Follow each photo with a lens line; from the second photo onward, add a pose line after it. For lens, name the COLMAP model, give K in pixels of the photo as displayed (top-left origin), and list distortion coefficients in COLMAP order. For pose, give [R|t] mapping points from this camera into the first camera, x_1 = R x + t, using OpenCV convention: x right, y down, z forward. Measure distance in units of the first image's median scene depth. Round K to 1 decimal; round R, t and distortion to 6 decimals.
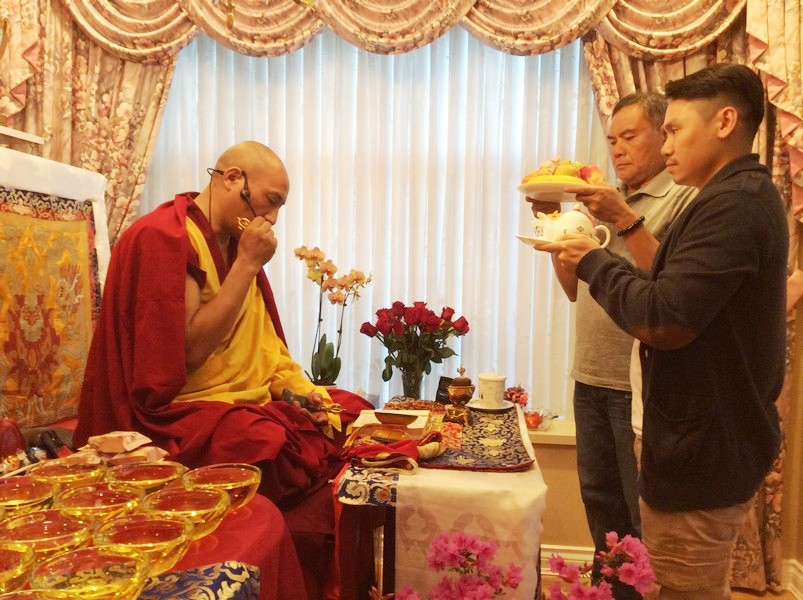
lens RADIAL K [[728.2, 0, 402.1], [0, 728.2, 300.3], [0, 0, 1]] dist [0.105427, -0.197507]
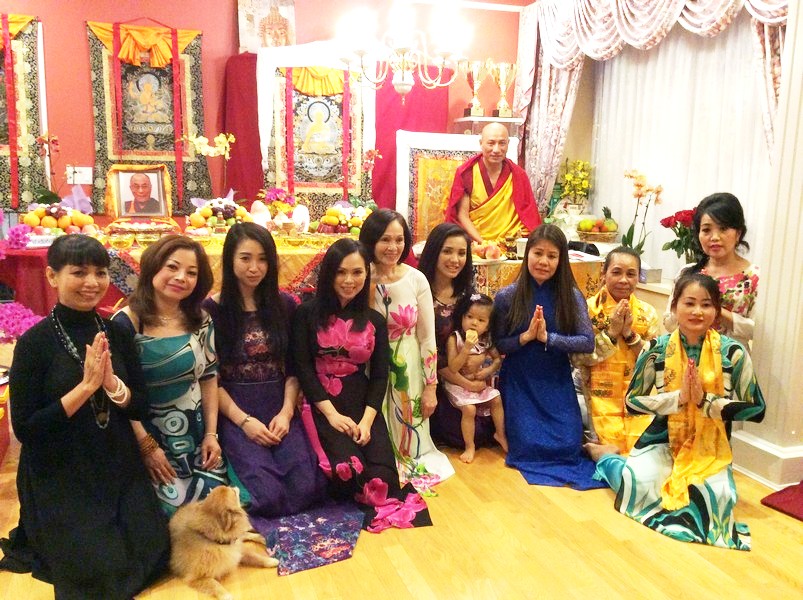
lens RADIAL K [[730.1, 0, 405.0], [0, 730.1, 306.2], [0, 0, 1]] dist [0.125008, -0.245123]
pose [[0.424362, 0.153493, -0.892388, 1.272484], [-0.051900, 0.988031, 0.145263, 0.015486], [0.904004, -0.015329, 0.427249, -0.184451]]
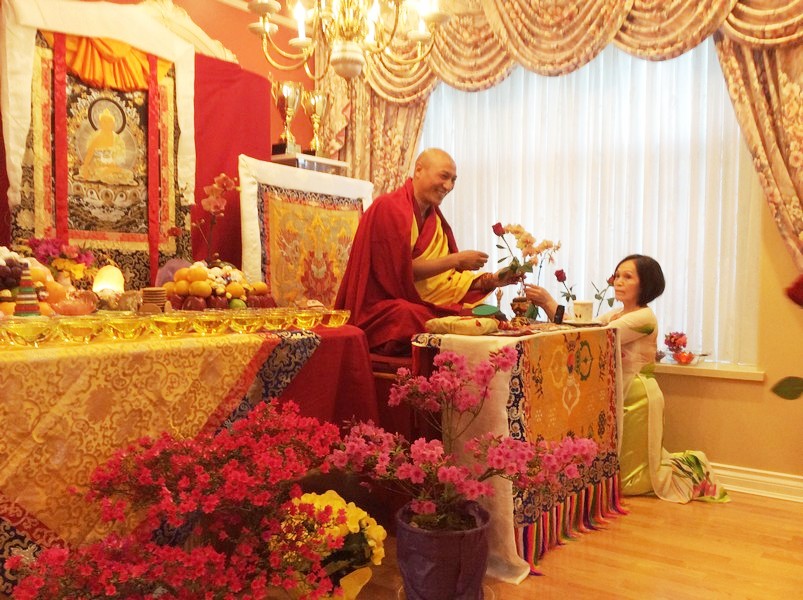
lens RADIAL K [[731.3, 0, 405.2], [0, 731.3, 301.8], [0, 0, 1]] dist [0.133026, -0.257458]
pose [[0.861503, 0.004235, -0.507734, 0.422563], [-0.011963, 0.999857, -0.011958, 0.096691], [0.507611, 0.016376, 0.861431, -0.302251]]
